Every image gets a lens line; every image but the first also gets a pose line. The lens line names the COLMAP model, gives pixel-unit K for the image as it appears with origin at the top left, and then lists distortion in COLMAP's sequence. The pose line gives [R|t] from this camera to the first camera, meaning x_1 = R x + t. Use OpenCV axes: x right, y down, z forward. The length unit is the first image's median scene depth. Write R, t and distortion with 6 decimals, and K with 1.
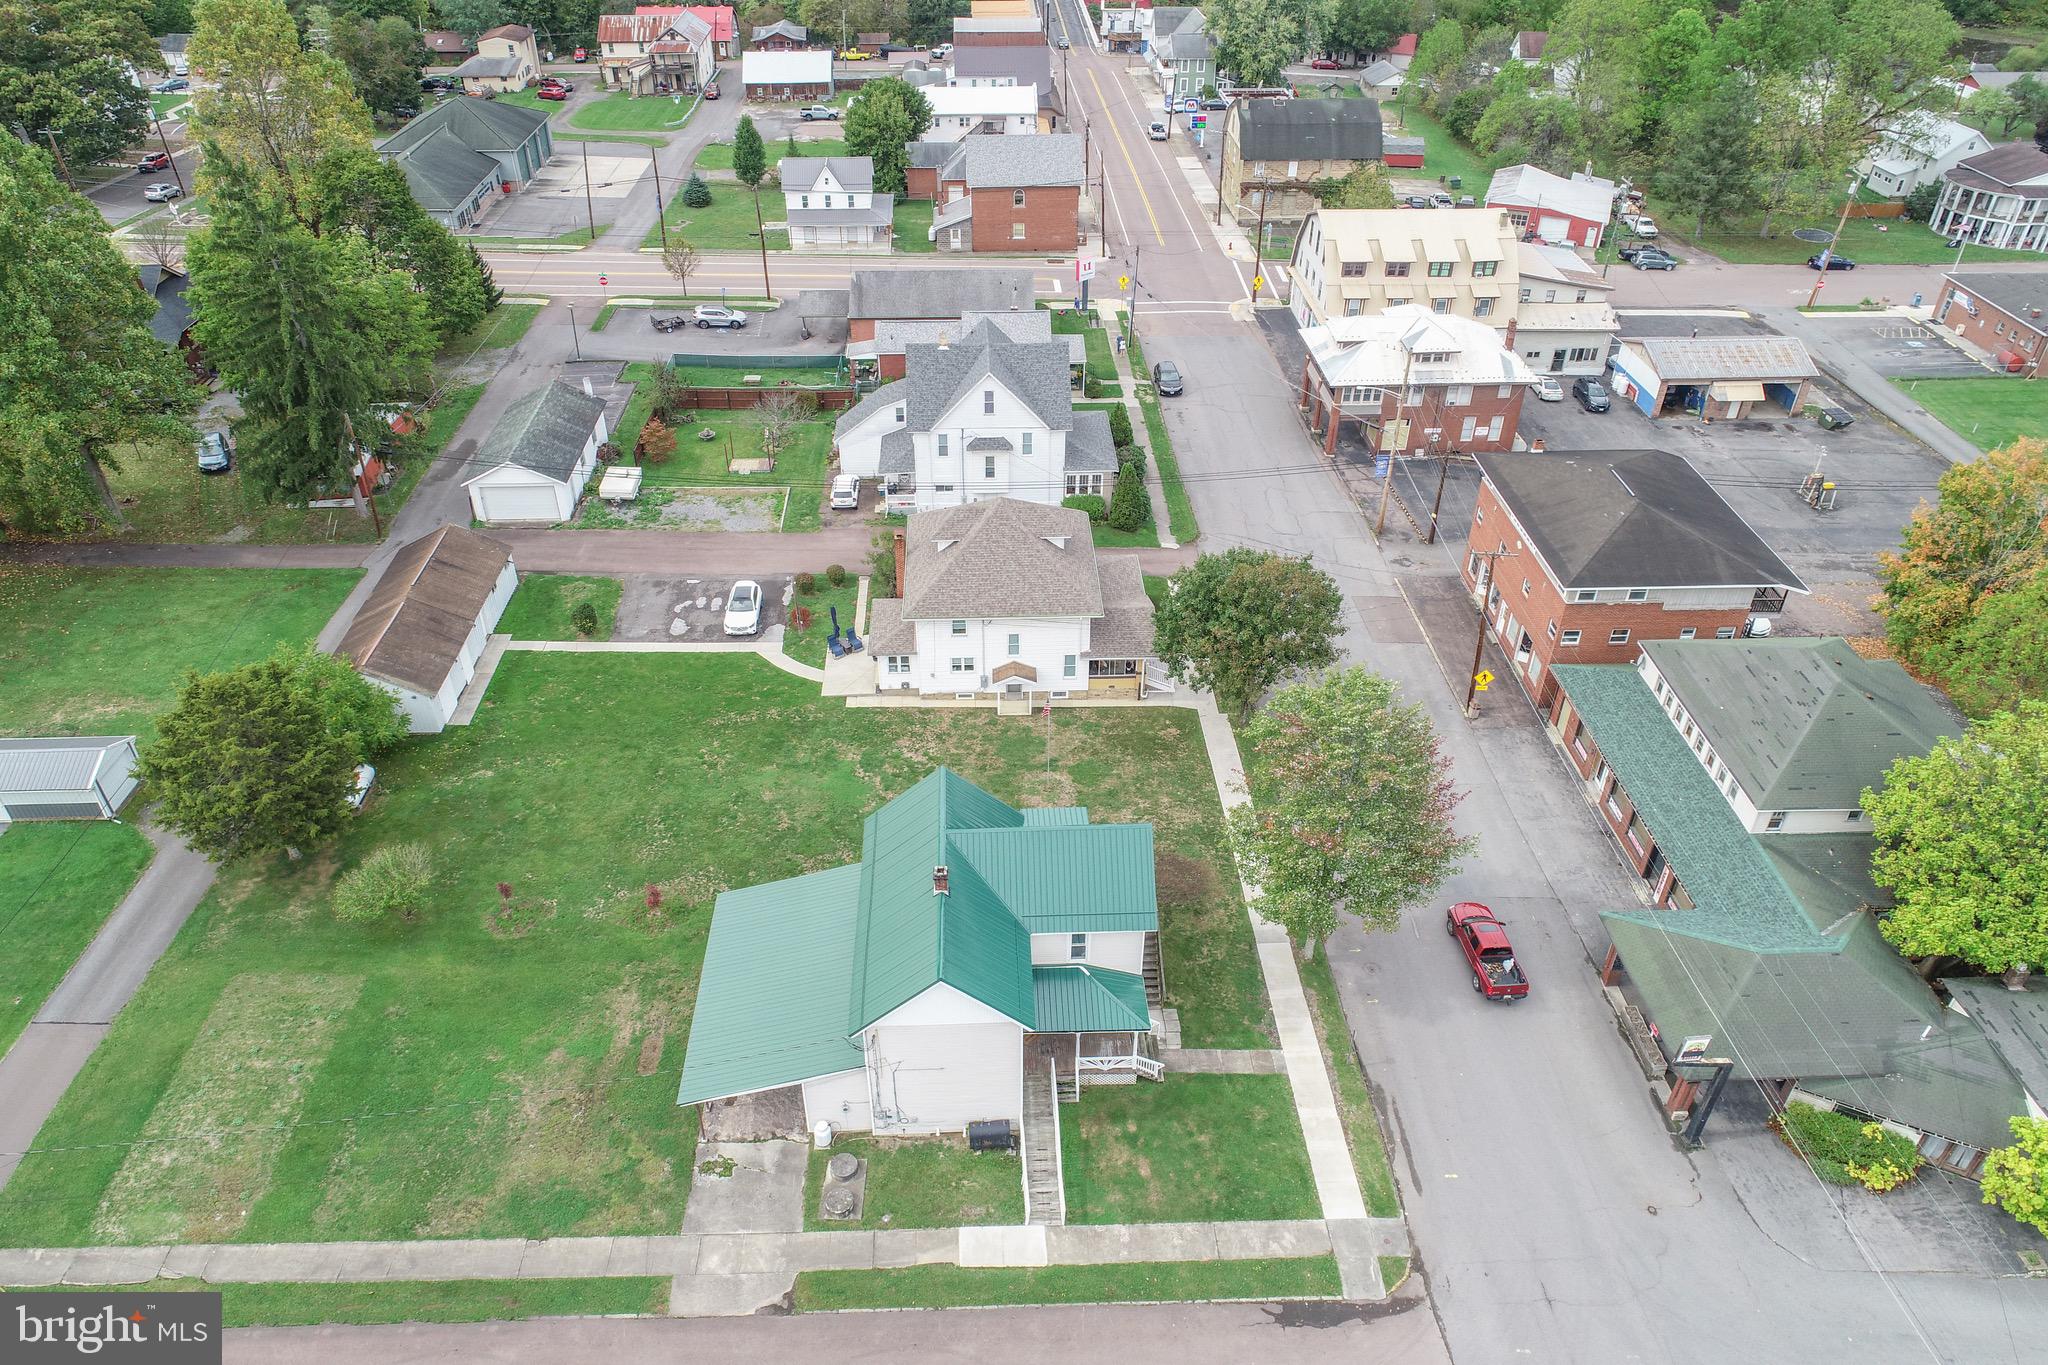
lens RADIAL K [[1367.2, 0, 1021.9], [0, 1367.2, 689.2], [0, 0, 1]] dist [-0.006074, 0.004090]
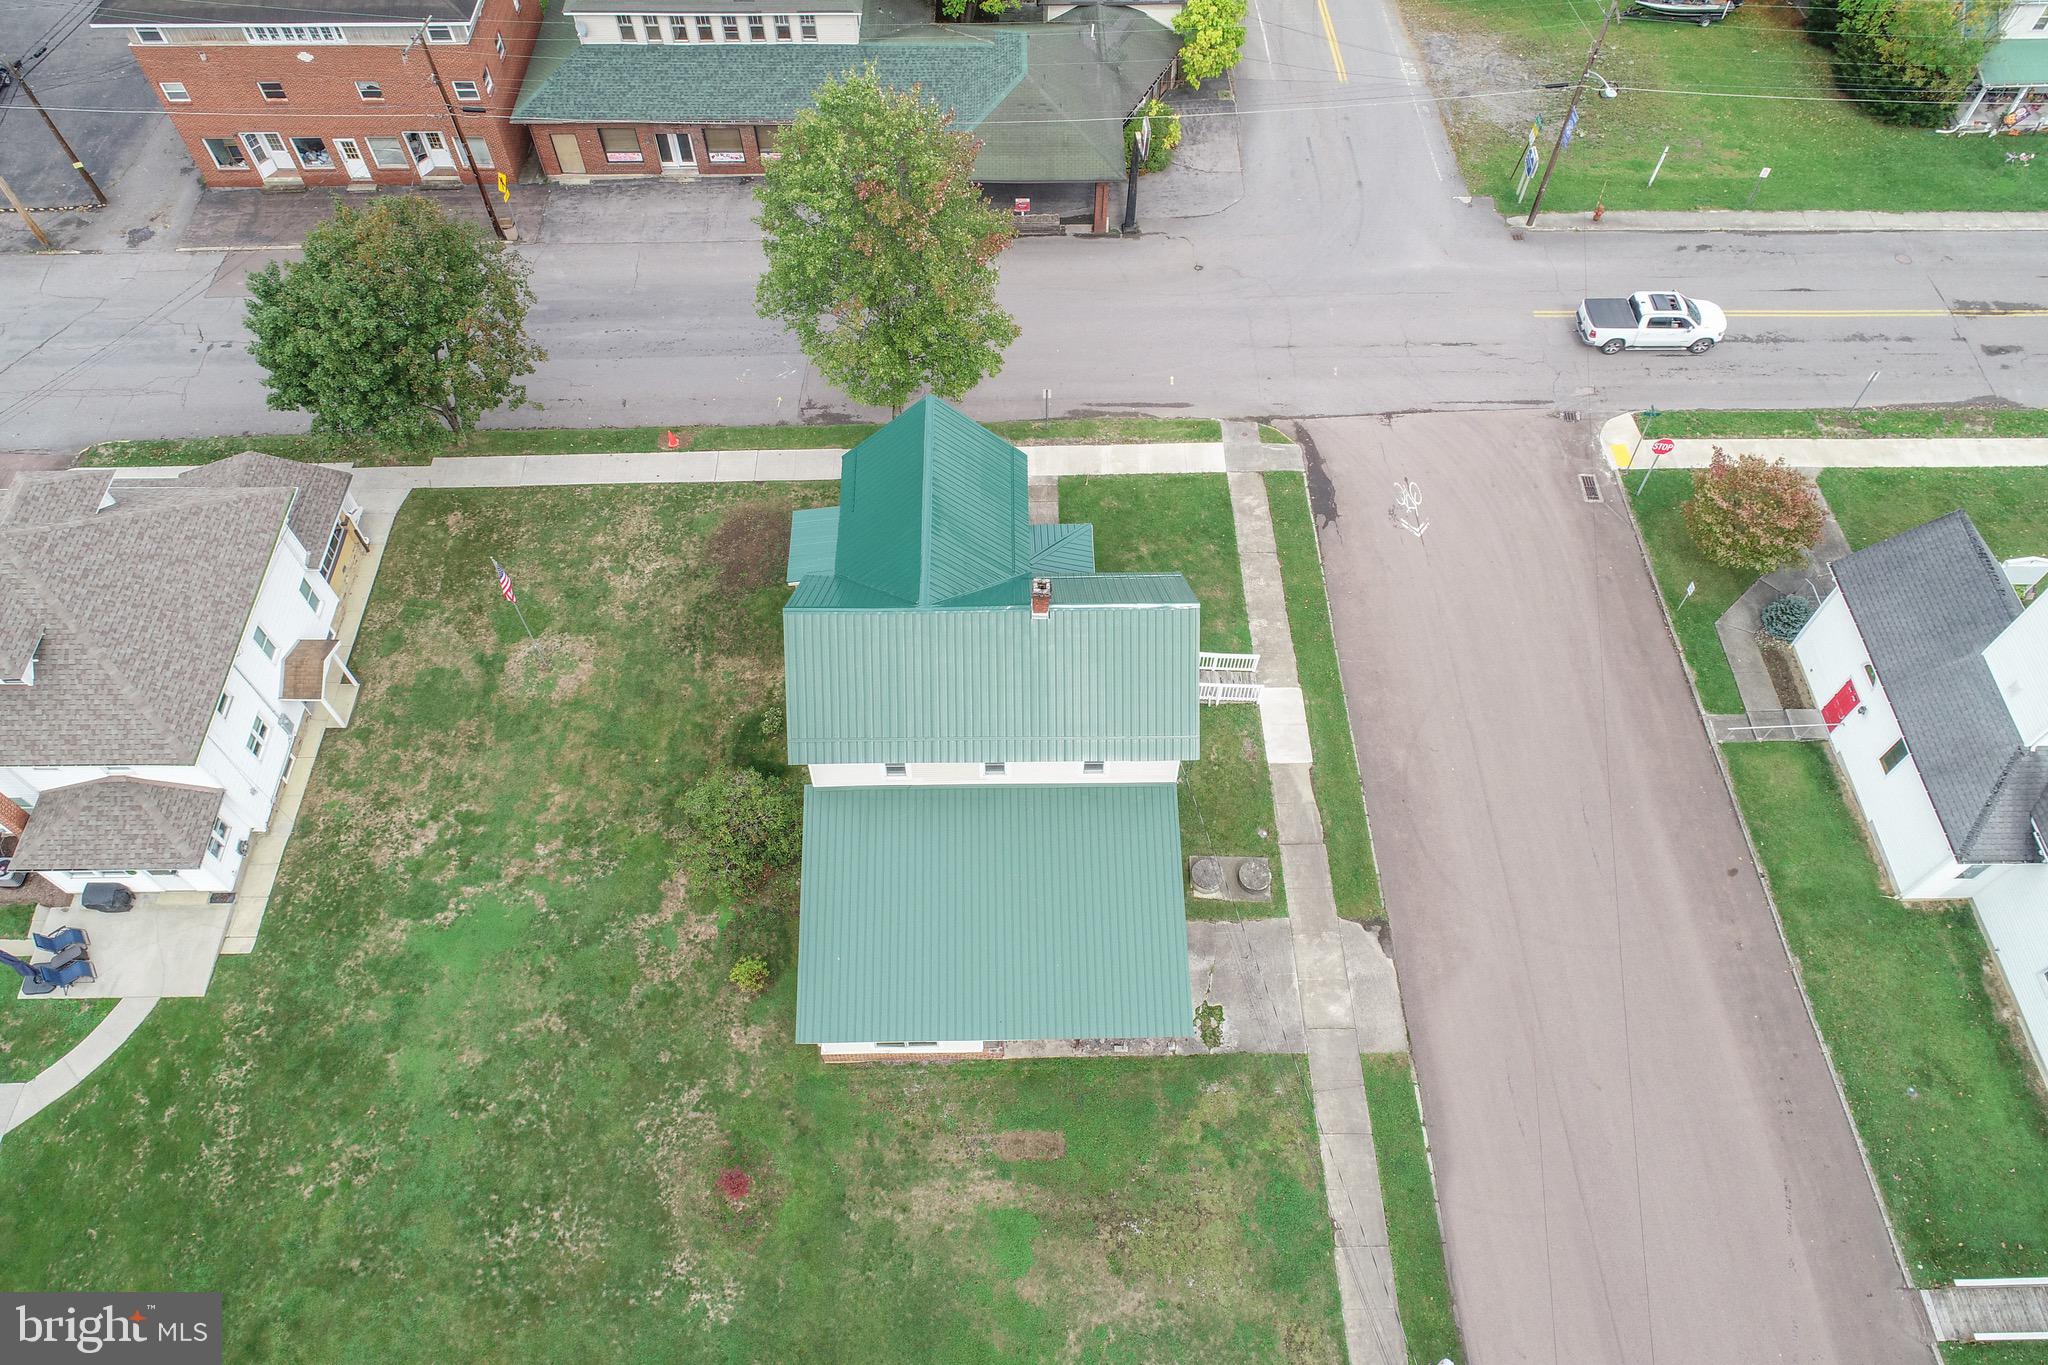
lens RADIAL K [[1364.5, 0, 1022.7], [0, 1364.5, 690.6], [0, 0, 1]] dist [0.000279, -0.005658]
pose [[0.026265, -0.837568, 0.545701, -0.284813], [0.583823, 0.455971, 0.671745, -0.192712], [-0.811456, 0.300949, 0.500967, 0.362772]]
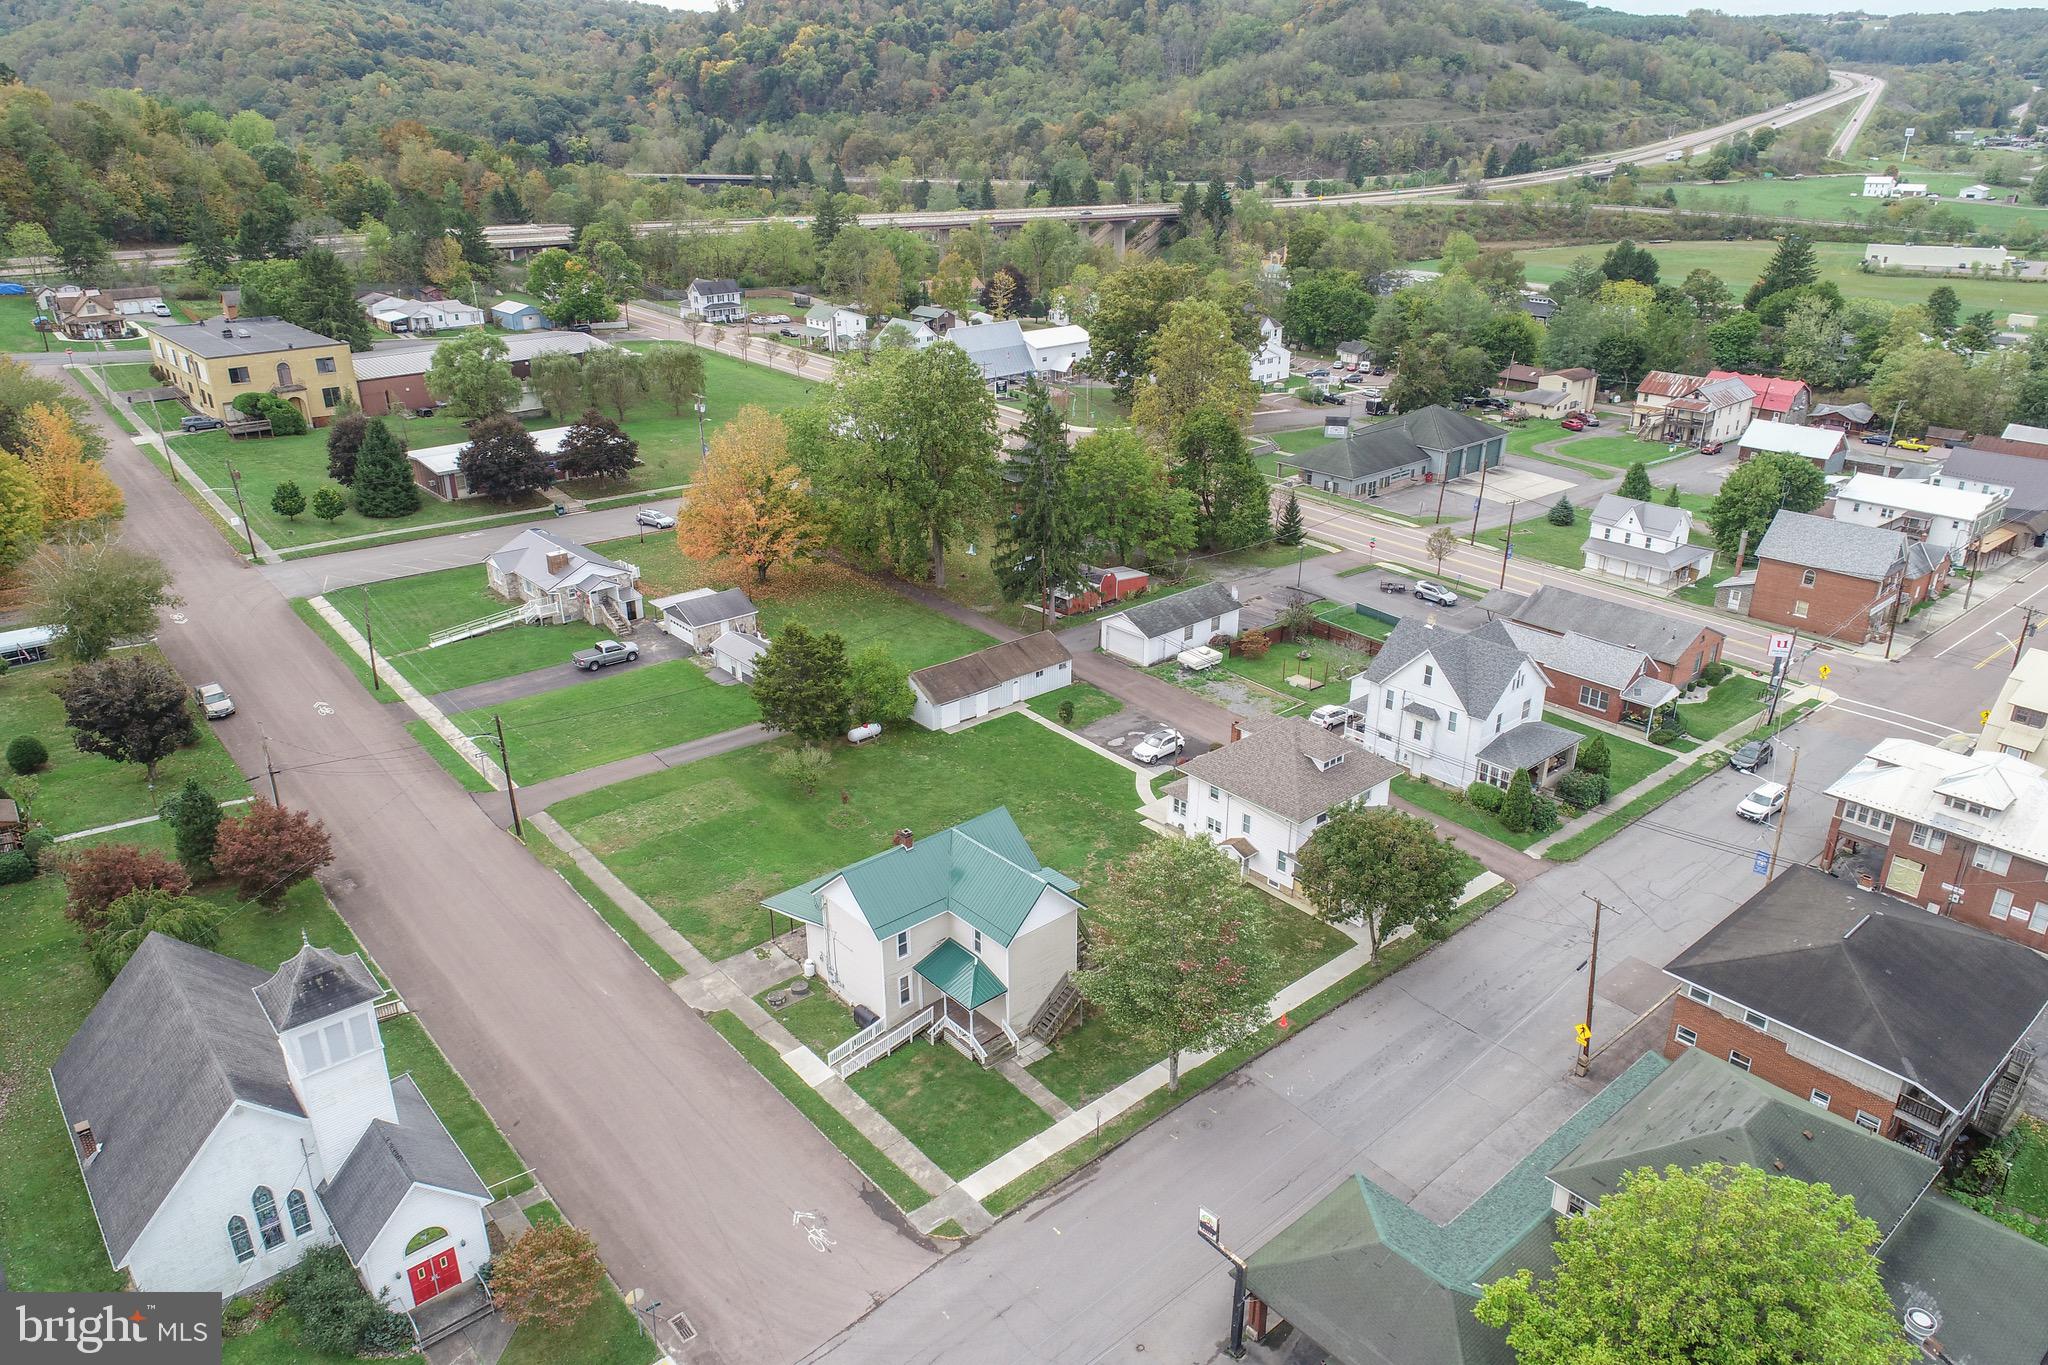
lens RADIAL K [[1367.2, 0, 1021.9], [0, 1367.2, 689.2], [0, 0, 1]] dist [-0.006074, 0.004090]
pose [[0.623617, 0.301355, -0.721309, 0.597090], [-0.453237, 0.891176, -0.019527, -0.021033], [0.636929, 0.339101, 0.692338, -0.016351]]
